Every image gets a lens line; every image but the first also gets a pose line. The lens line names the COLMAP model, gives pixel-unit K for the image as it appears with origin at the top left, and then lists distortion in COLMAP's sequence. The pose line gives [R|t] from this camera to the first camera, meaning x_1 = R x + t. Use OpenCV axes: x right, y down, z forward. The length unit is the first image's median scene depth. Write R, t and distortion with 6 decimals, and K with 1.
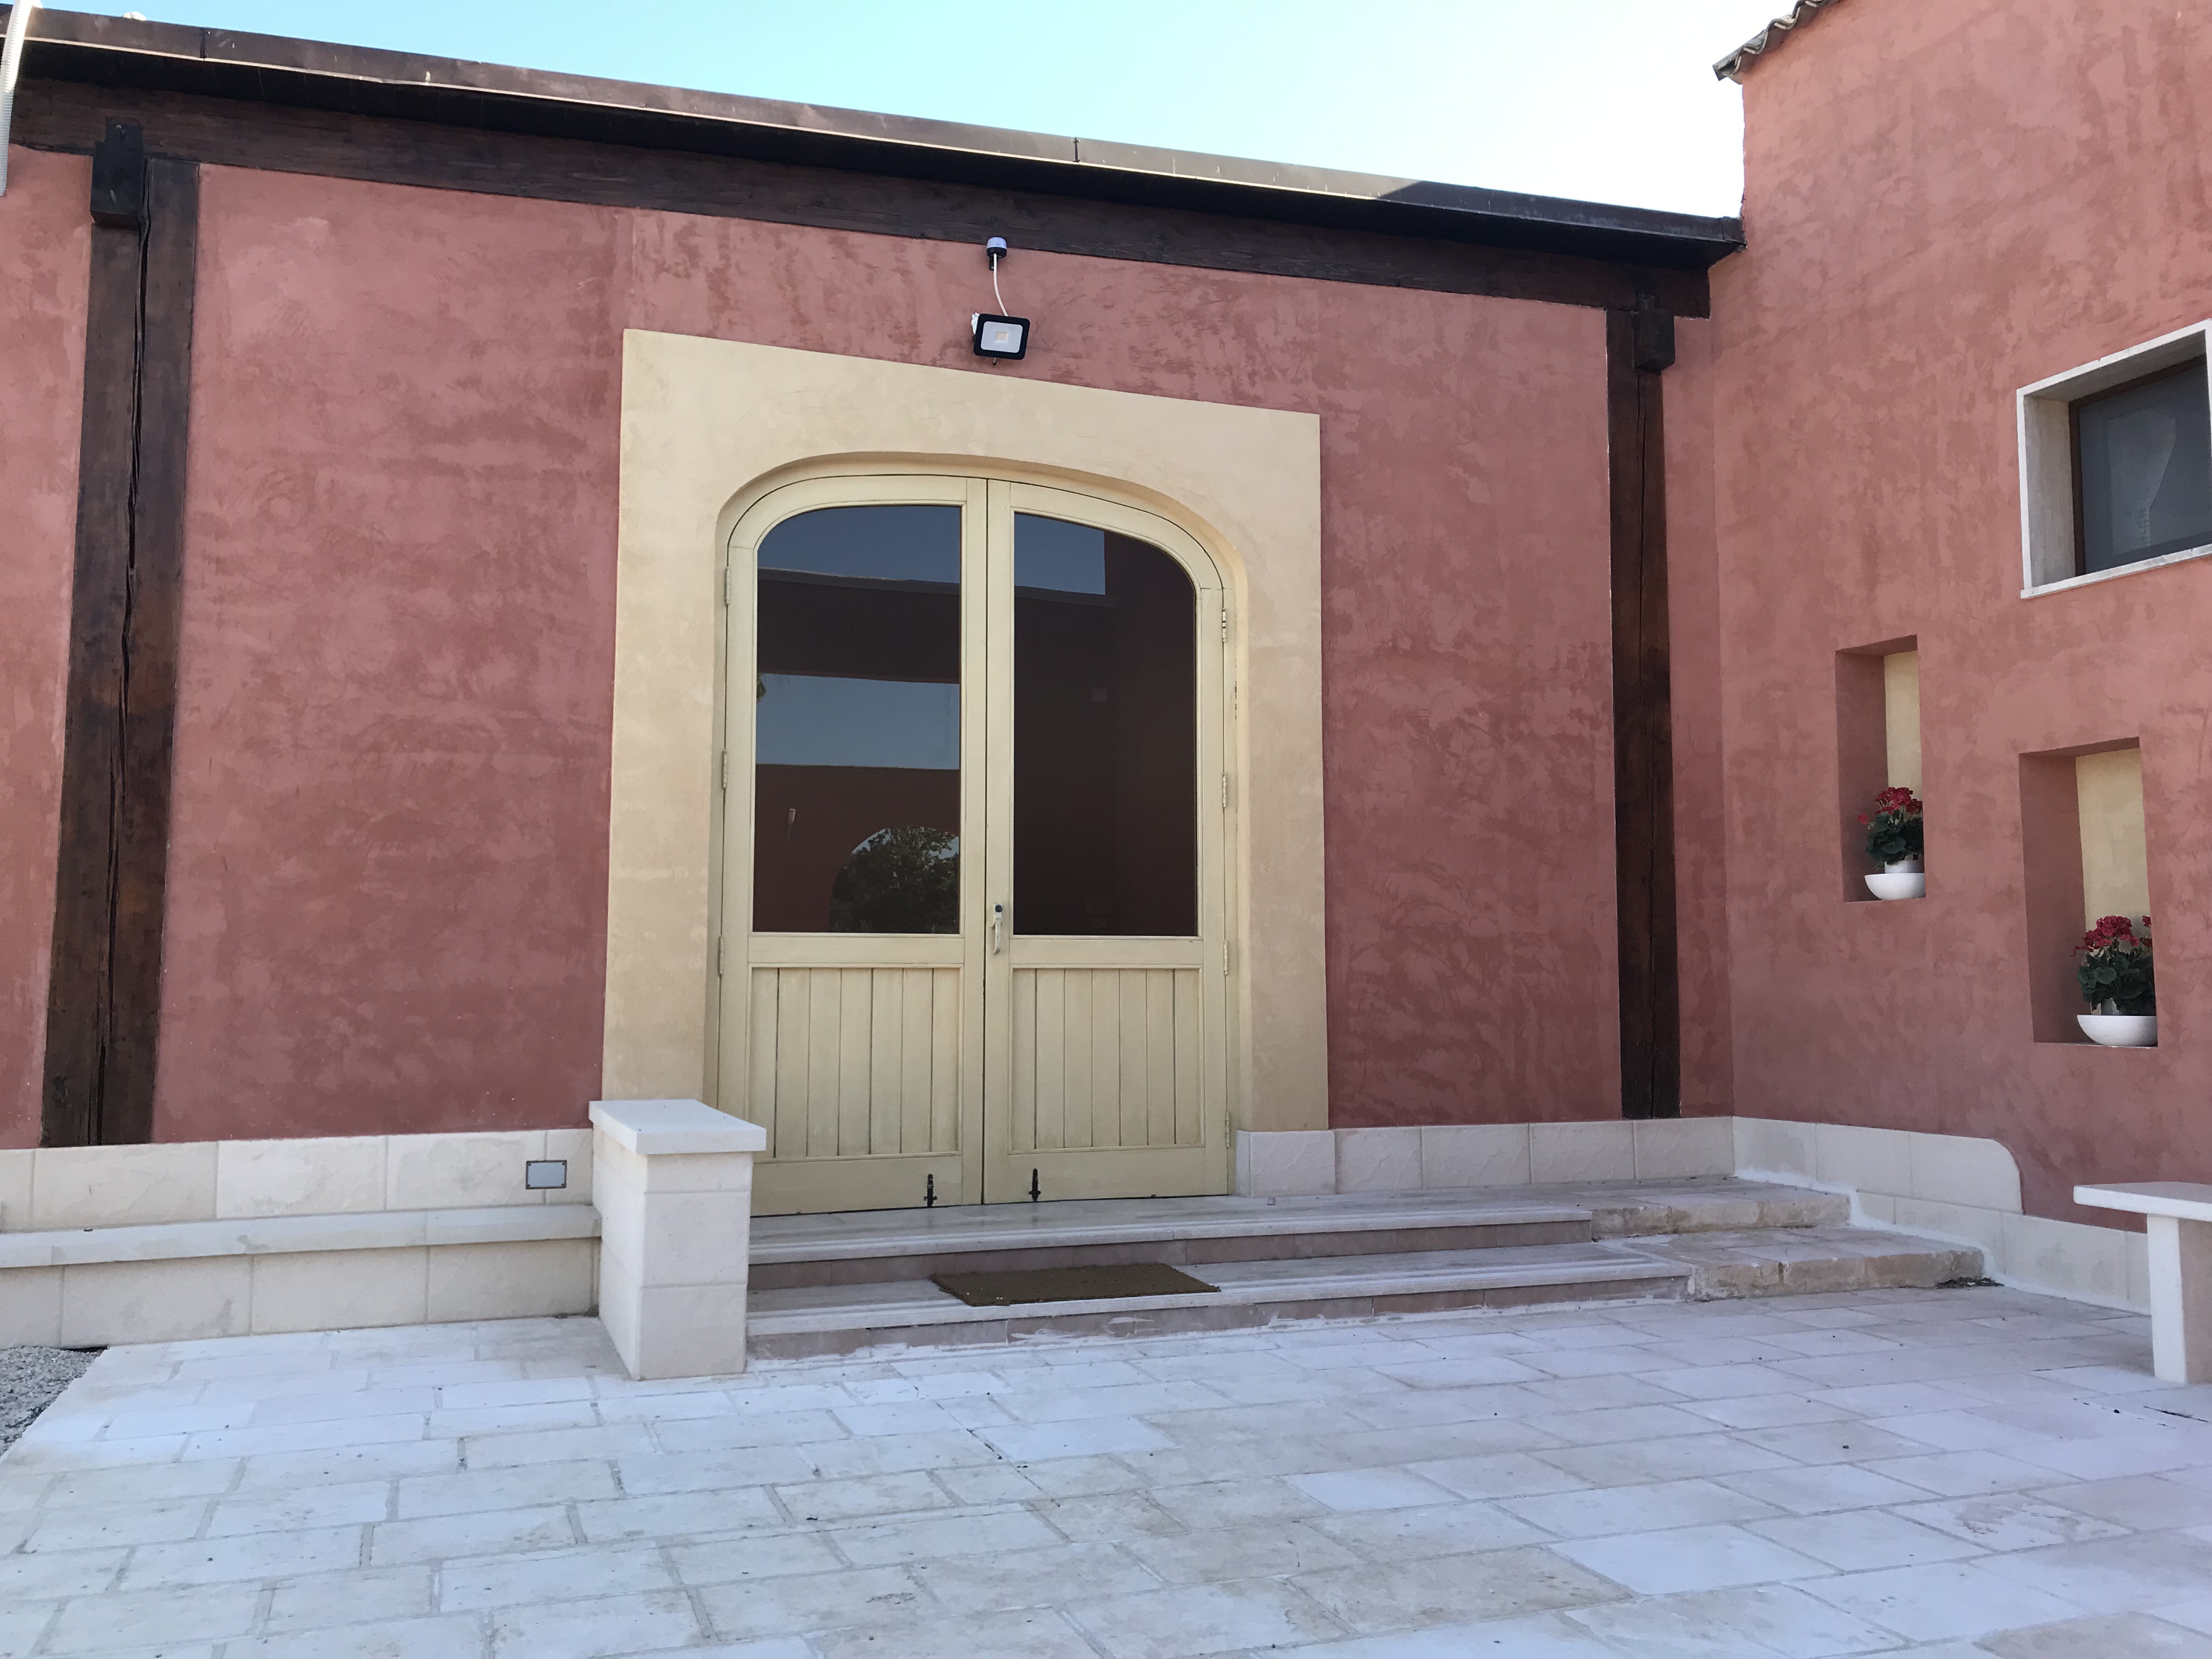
lens RADIAL K [[1887.4, 0, 1106.0], [0, 1887.4, 831.3], [0, 0, 1]] dist [0.056849, -0.055208]
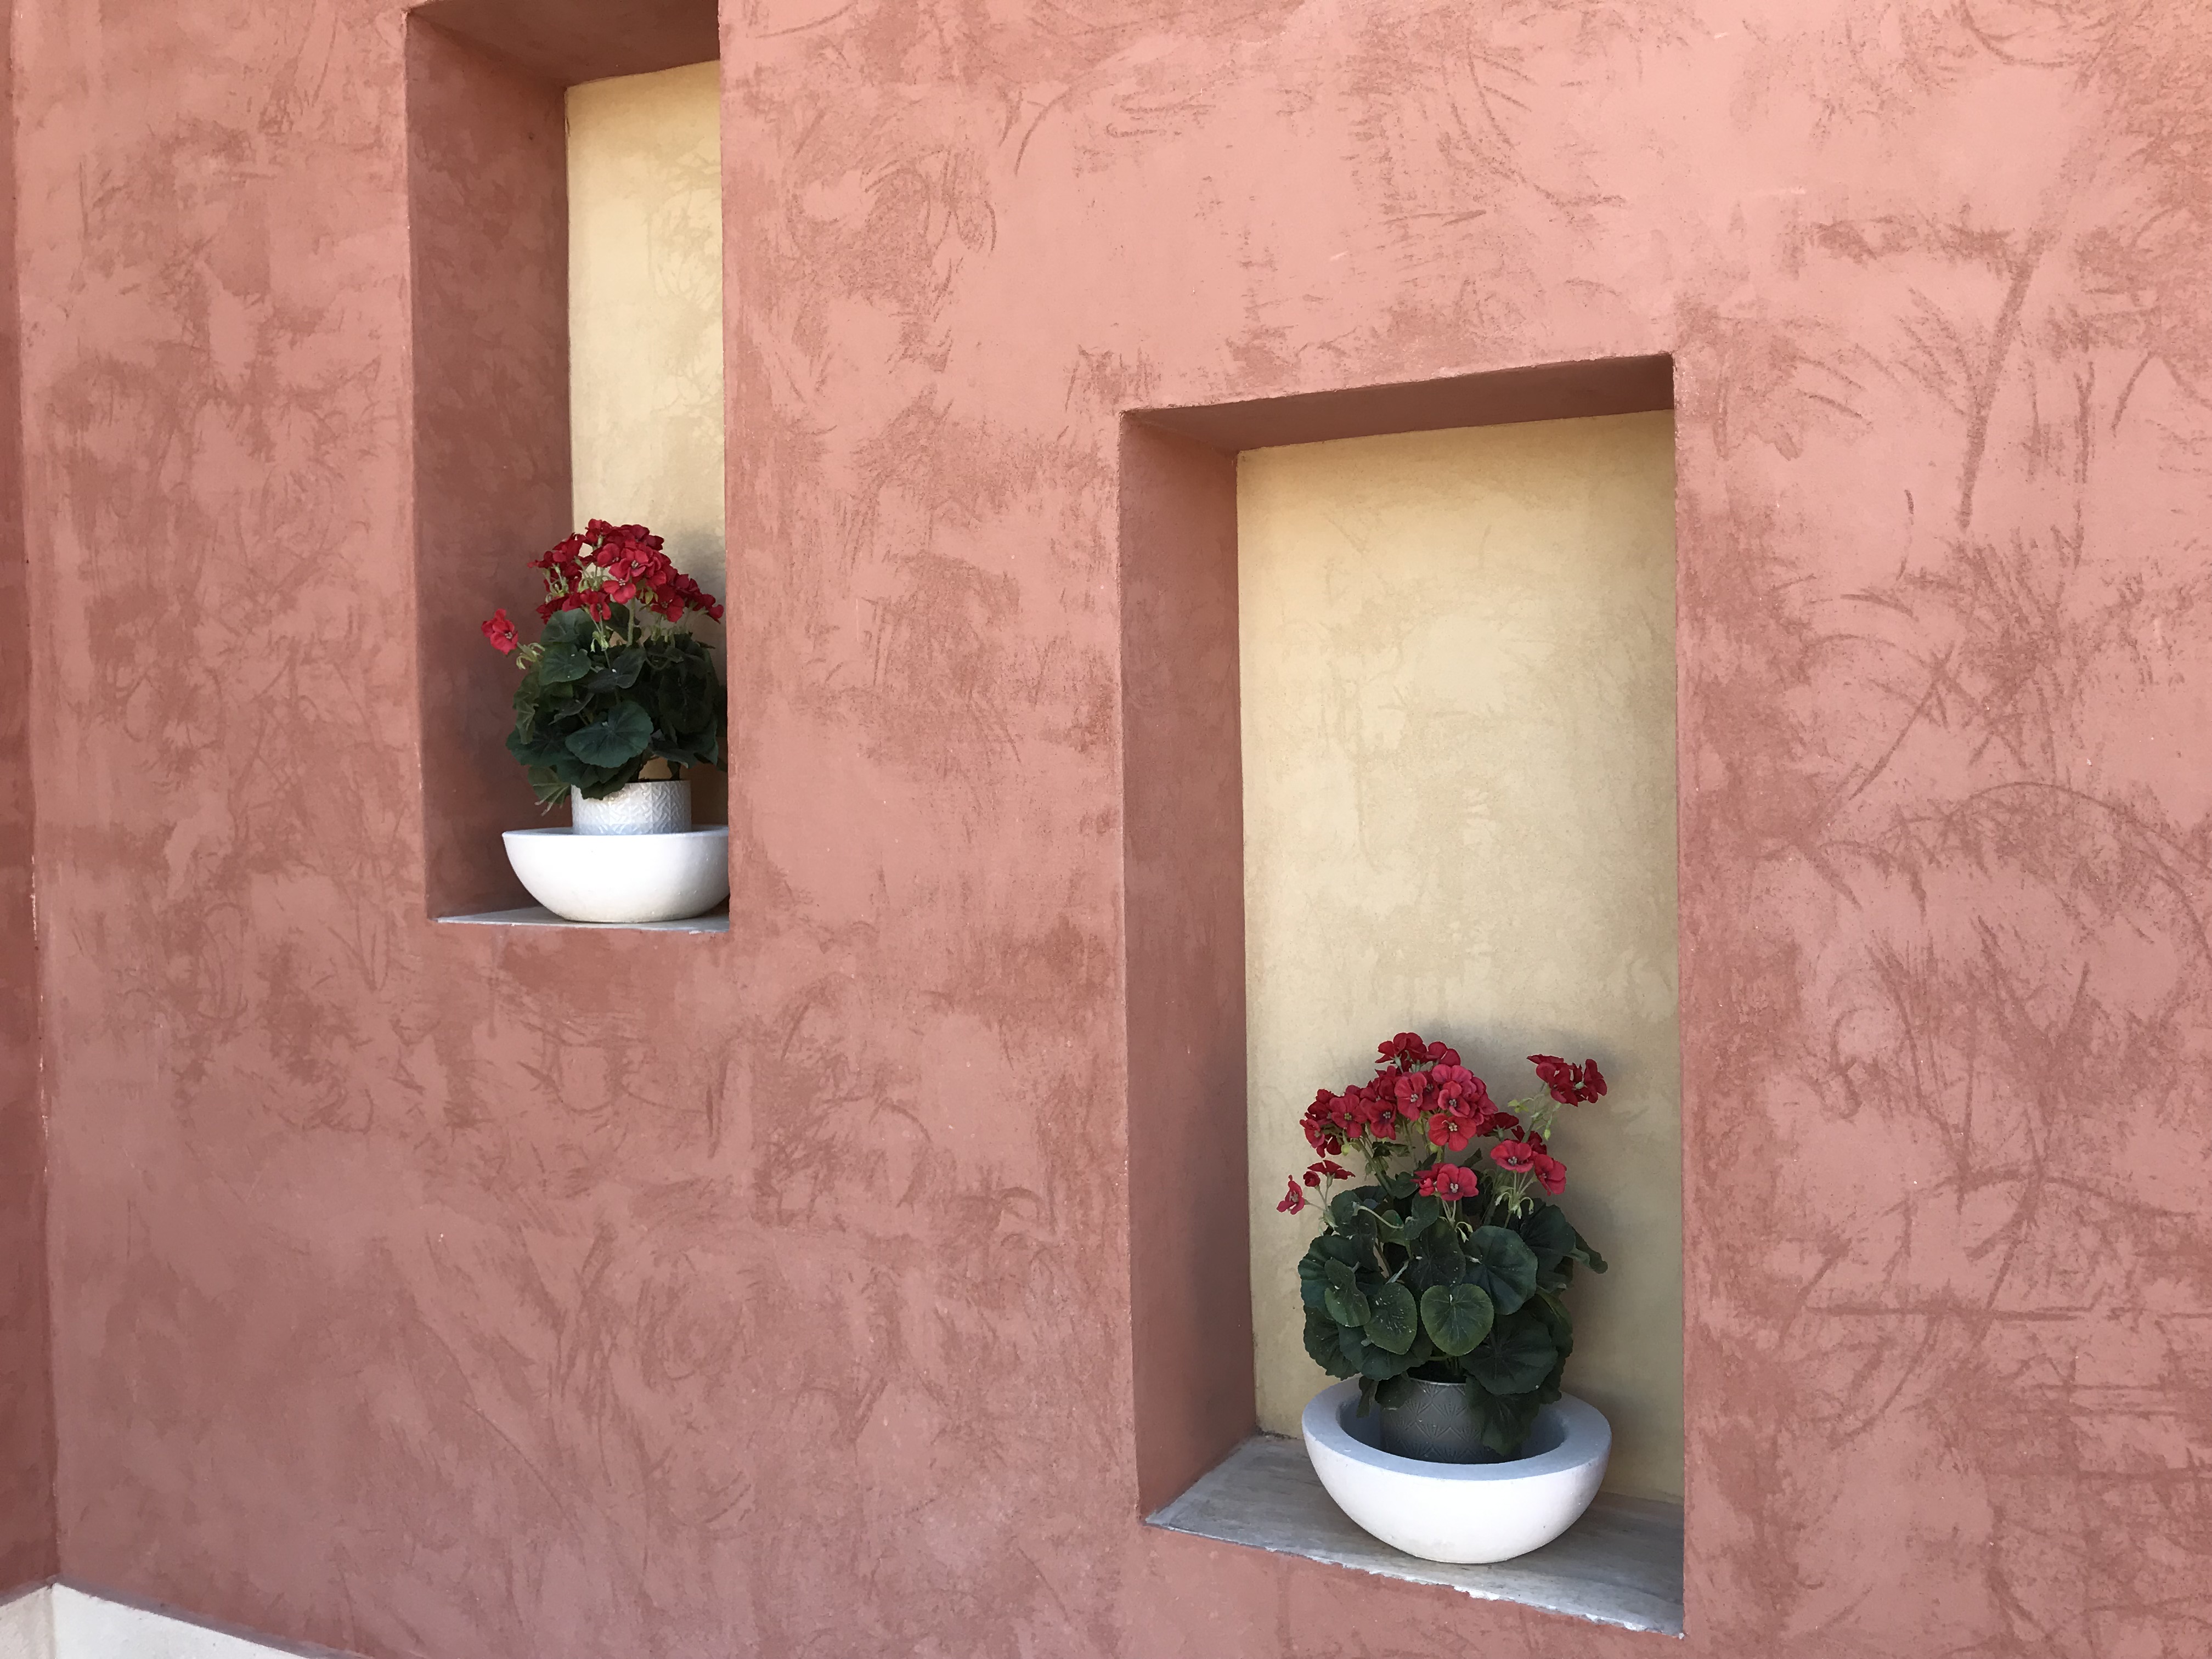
lens RADIAL K [[1887.4, 0, 1103.5], [0, 1887.4, 822.3], [0, 0, 1]] dist [0.056849, -0.055208]
pose [[0.748600, -0.029035, 0.662386, 0.285787], [-0.047394, 0.994142, 0.097139, -0.009877], [-0.661326, -0.104111, 0.742838, 0.750393]]
